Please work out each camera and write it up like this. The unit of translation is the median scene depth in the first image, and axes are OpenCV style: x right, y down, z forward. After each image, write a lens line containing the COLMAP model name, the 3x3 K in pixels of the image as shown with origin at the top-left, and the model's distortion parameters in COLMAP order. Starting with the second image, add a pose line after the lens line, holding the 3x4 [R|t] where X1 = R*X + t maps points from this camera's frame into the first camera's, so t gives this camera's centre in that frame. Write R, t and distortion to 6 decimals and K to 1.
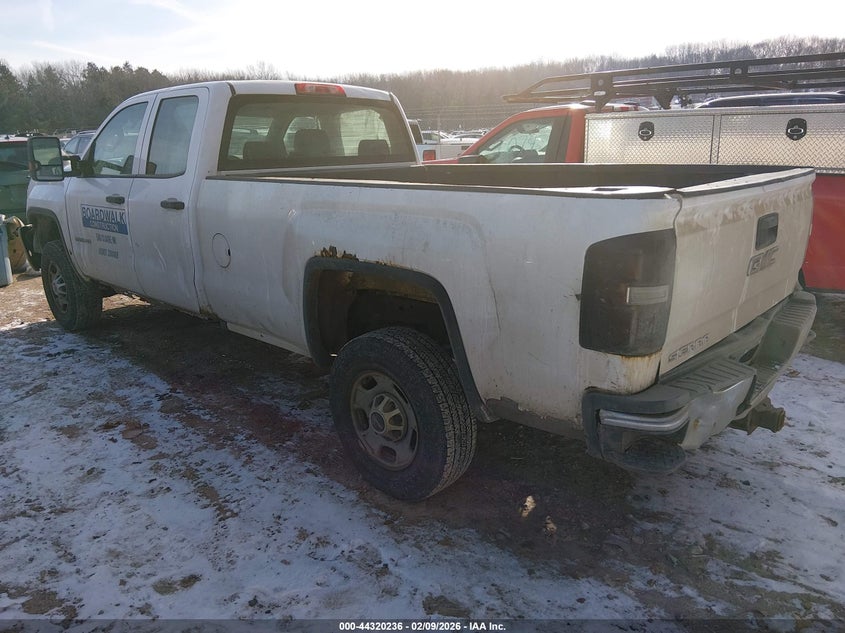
lens RADIAL K [[668.1, 0, 422.5], [0, 668.1, 316.5], [0, 0, 1]] dist [0.004149, -0.085194]
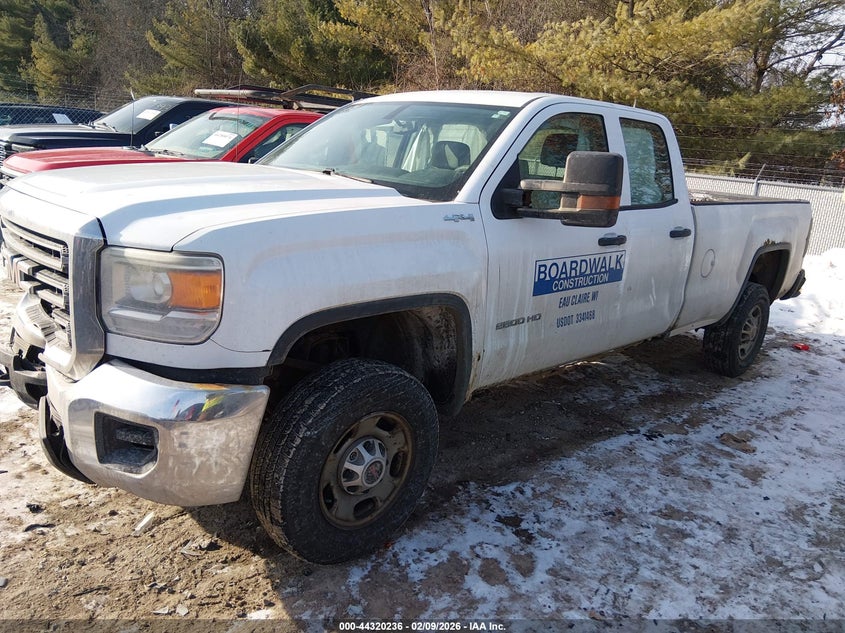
lens RADIAL K [[668.1, 0, 422.5], [0, 668.1, 316.5], [0, 0, 1]] dist [0.004149, -0.085194]
pose [[0.022780, -0.225911, 0.973882, -1.280513], [0.182101, 0.958776, 0.218147, -0.309921], [-0.983016, 0.172376, 0.062980, 1.226830]]
